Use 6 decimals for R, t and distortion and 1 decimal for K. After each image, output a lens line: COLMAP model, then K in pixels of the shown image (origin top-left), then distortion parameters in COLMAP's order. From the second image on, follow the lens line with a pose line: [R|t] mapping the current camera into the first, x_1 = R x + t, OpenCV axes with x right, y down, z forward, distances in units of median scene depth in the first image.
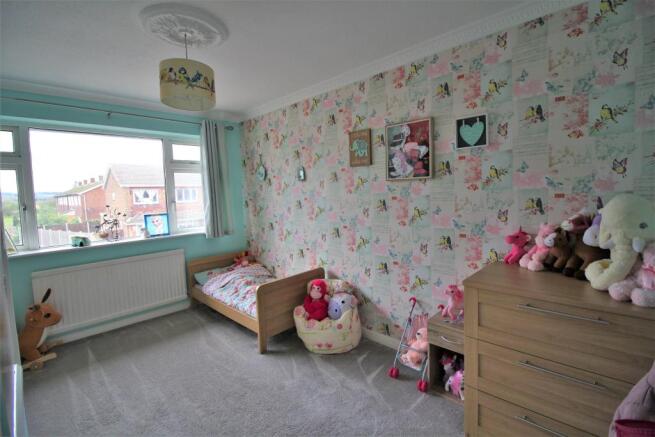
lens RADIAL K [[305.7, 0, 329.4], [0, 305.7, 213.0], [0, 0, 1]] dist [-0.001903, -0.000749]
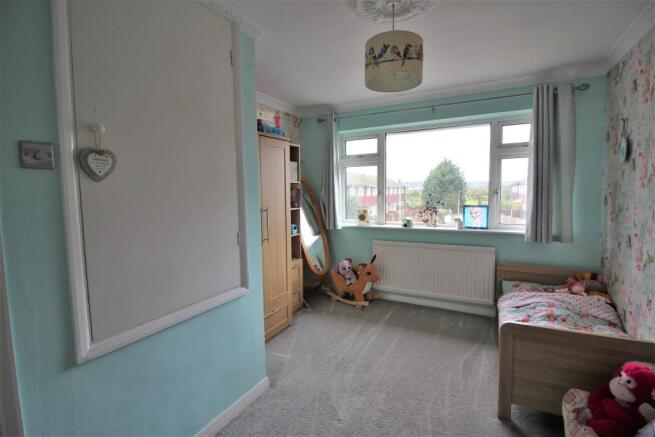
lens RADIAL K [[305.7, 0, 329.4], [0, 305.7, 213.0], [0, 0, 1]] dist [-0.001903, -0.000749]
pose [[0.289677, 0.099589, -0.951929, 0.196544], [-0.066335, 0.994269, 0.083833, -0.021708], [0.954823, 0.038861, 0.294624, 0.296260]]
